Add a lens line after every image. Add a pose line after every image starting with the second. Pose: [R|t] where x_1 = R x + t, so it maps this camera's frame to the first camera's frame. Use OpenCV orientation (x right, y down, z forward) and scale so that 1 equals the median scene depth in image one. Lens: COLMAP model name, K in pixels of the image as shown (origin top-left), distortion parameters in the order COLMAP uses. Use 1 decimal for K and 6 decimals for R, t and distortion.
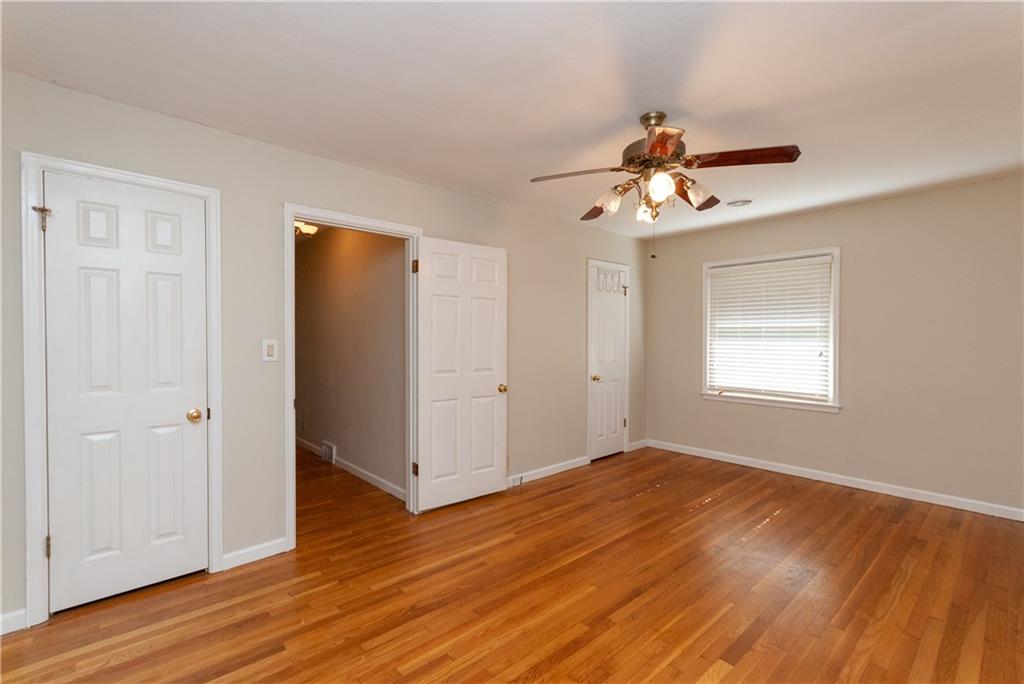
lens RADIAL K [[478.4, 0, 518.0], [0, 478.4, 339.1], [0, 0, 1]] dist [0.003503, 0.000115]
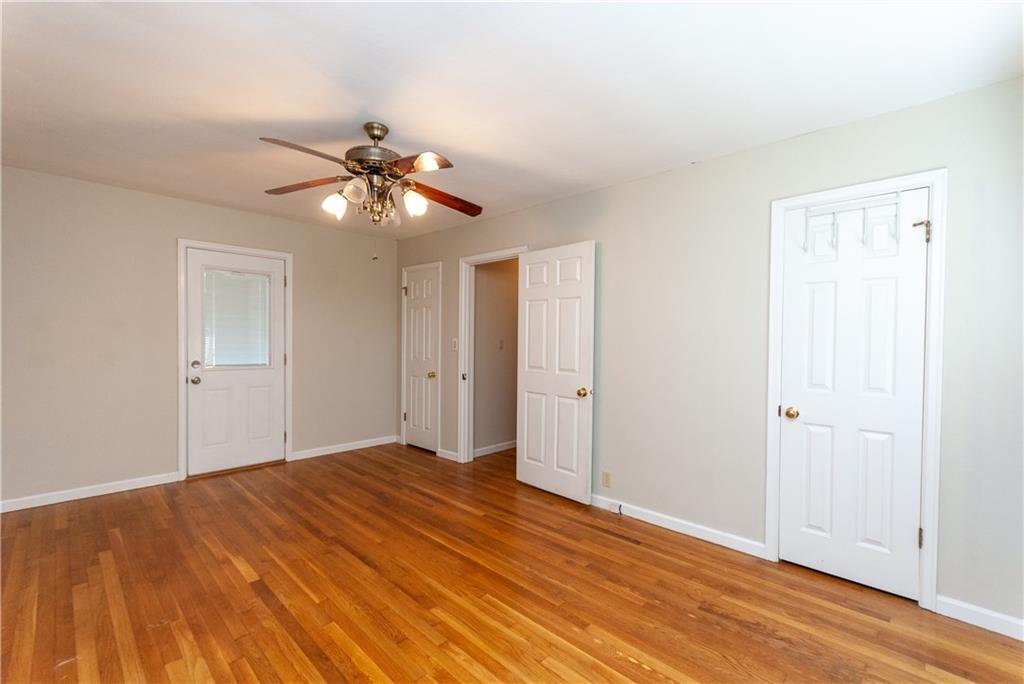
lens RADIAL K [[478.4, 0, 518.0], [0, 478.4, 339.1], [0, 0, 1]] dist [0.003503, 0.000115]
pose [[0.013190, -0.001768, -0.999911, 1.128908], [-0.014121, 0.999898, -0.001954, 0.003325], [0.999813, 0.014145, 0.013163, 1.088338]]
